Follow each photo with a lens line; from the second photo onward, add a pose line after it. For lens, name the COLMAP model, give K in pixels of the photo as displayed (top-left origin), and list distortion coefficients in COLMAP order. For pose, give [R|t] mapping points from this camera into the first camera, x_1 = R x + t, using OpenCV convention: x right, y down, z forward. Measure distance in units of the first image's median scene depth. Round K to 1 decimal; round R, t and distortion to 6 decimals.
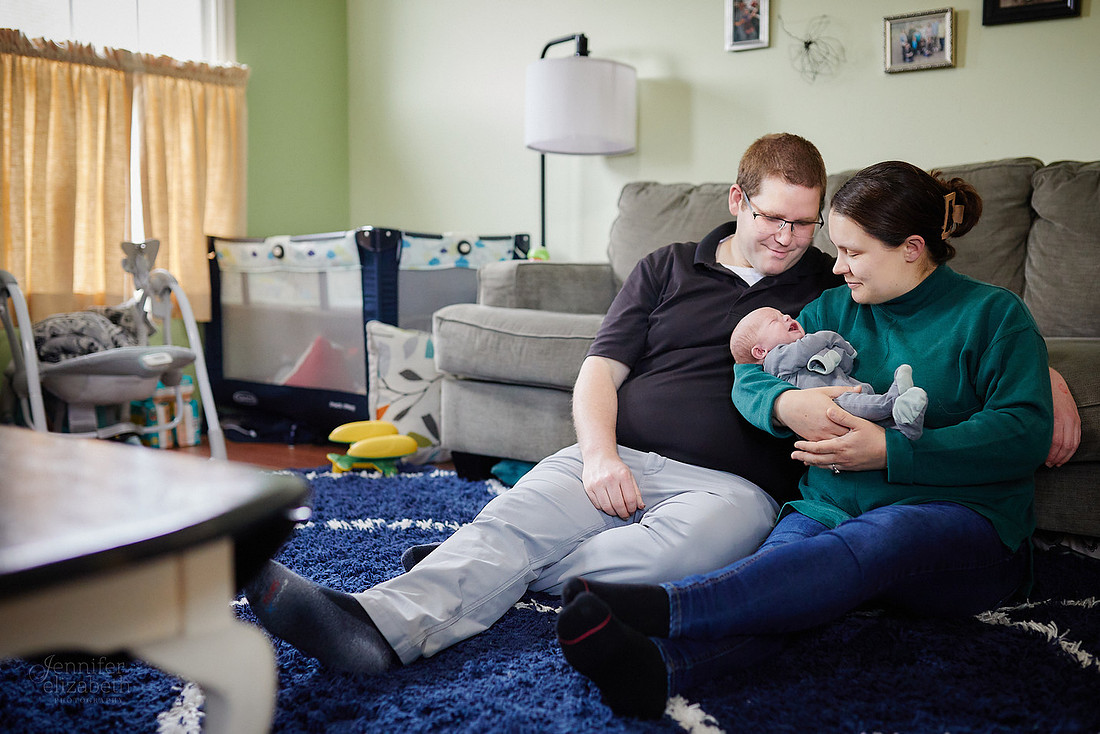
lens RADIAL K [[1115.2, 0, 550.0], [0, 1115.2, 367.0], [0, 0, 1]] dist [-0.071821, 0.028769]
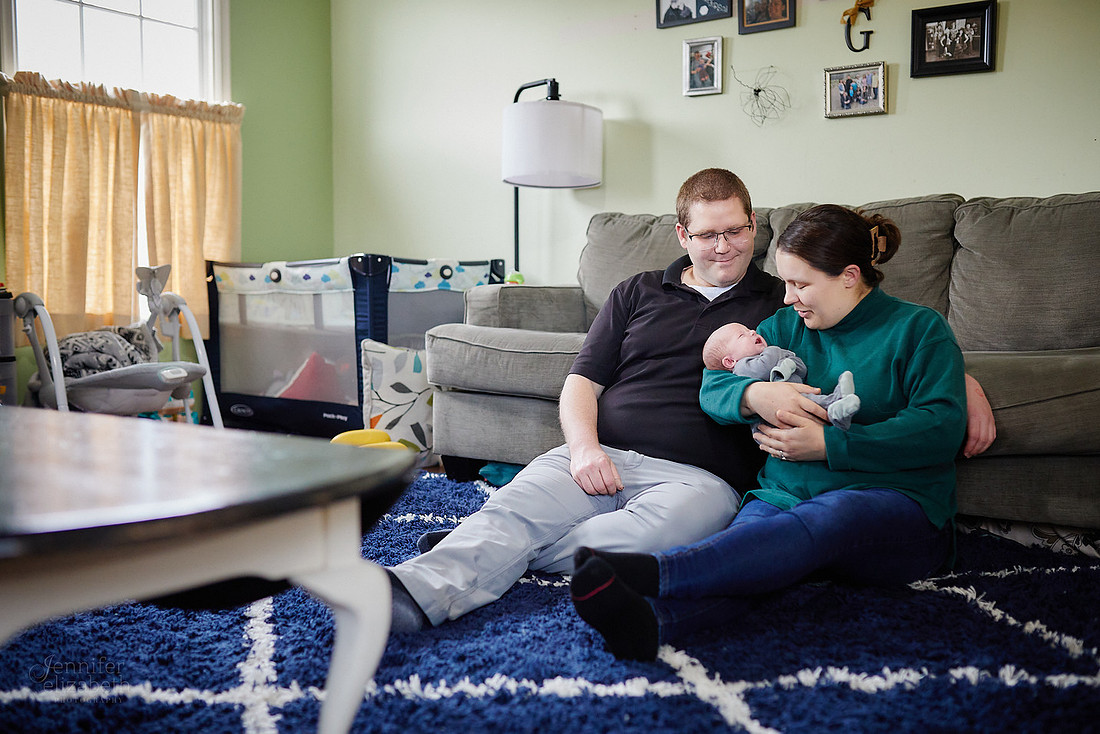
lens RADIAL K [[1105.8, 0, 524.1], [0, 1105.8, 370.9], [0, 0, 1]] dist [-0.066523, -0.019133]
pose [[0.999504, -0.002815, 0.031381, -0.045072], [0.003253, 0.999898, -0.013931, 0.007468], [-0.031339, 0.014026, 0.999410, -0.118982]]
